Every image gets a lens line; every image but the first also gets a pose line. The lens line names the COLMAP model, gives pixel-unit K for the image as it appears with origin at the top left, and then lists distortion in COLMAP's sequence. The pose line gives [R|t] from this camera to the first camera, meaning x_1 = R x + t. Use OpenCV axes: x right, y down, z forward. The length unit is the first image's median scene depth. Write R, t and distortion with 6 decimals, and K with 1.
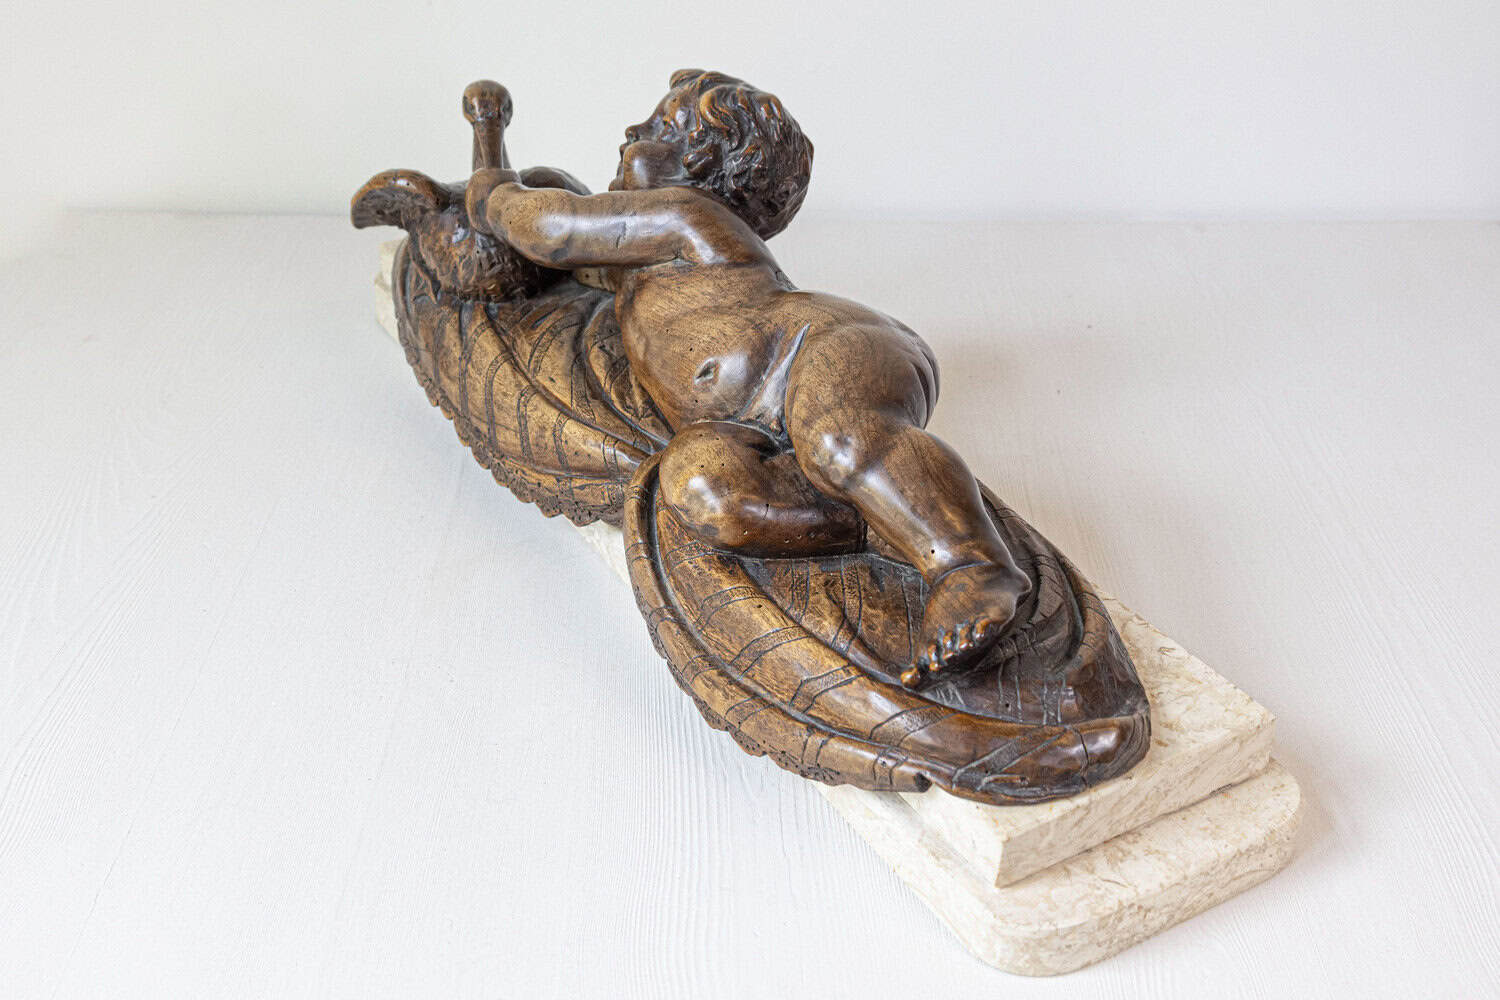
lens RADIAL K [[1572.3, 0, 750.2], [0, 1572.3, 499.3], [0, 0, 1]] dist [0.028874, 0.000000]
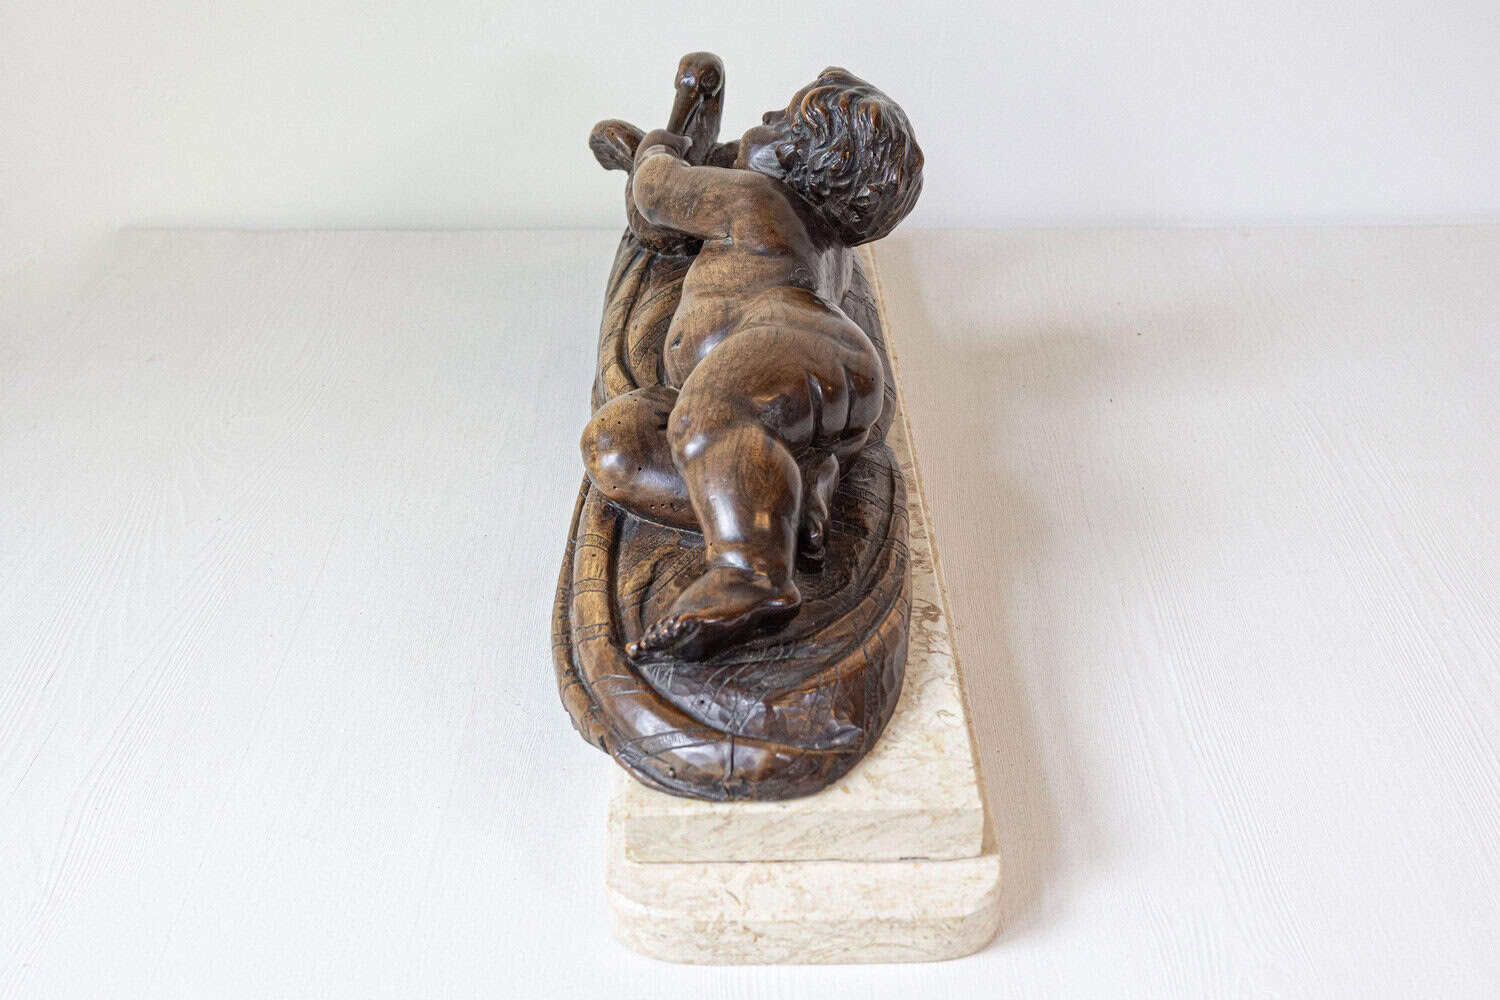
lens RADIAL K [[1545.8, 0, 750.2], [0, 1545.8, 500.6], [0, 0, 1]] dist [-0.015098, 0.000000]
pose [[0.881135, 0.257030, -0.396909, 0.532961], [-0.252160, 0.965471, 0.065425, -0.067230], [0.400020, 0.042436, 0.915523, 0.076097]]
